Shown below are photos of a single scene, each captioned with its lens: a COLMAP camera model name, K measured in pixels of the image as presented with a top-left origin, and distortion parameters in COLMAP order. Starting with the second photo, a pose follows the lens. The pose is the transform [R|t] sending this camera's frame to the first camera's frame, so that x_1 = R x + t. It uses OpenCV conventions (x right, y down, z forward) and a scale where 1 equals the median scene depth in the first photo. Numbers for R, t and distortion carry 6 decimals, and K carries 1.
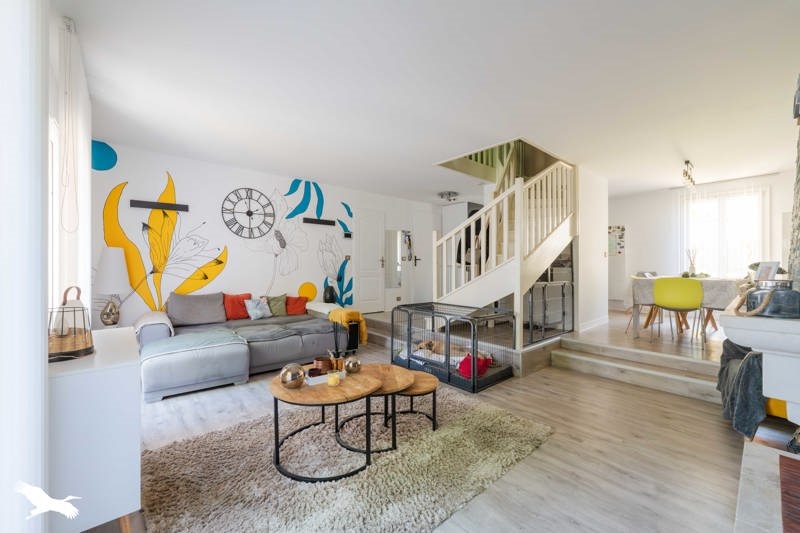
lens RADIAL K [[313.9, 0, 401.8], [0, 313.9, 268.4], [0, 0, 1]] dist [-0.001132, -0.000022]
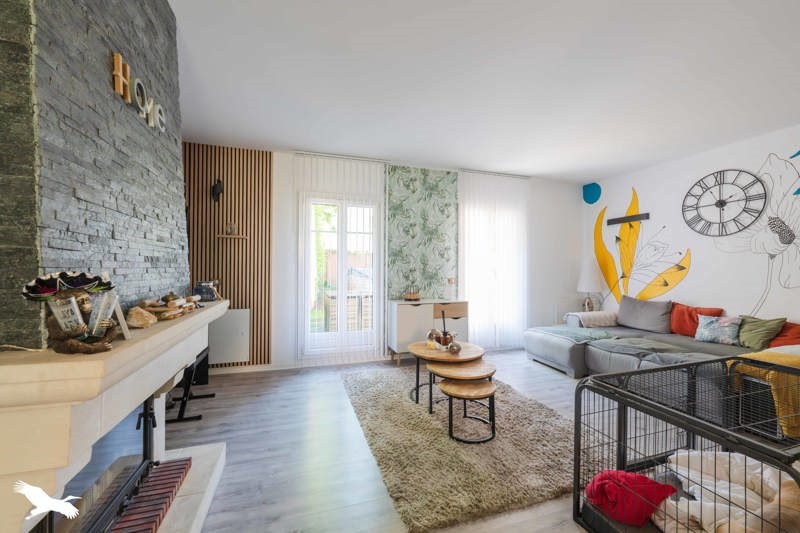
lens RADIAL K [[313.9, 0, 400.1], [0, 313.9, 266.7], [0, 0, 1]] dist [-0.001132, -0.000022]
pose [[-0.385004, -0.006574, -0.922892, 0.540416], [-0.005695, 0.999973, -0.004747, -0.014415], [0.922897, 0.003428, -0.385031, 0.600627]]
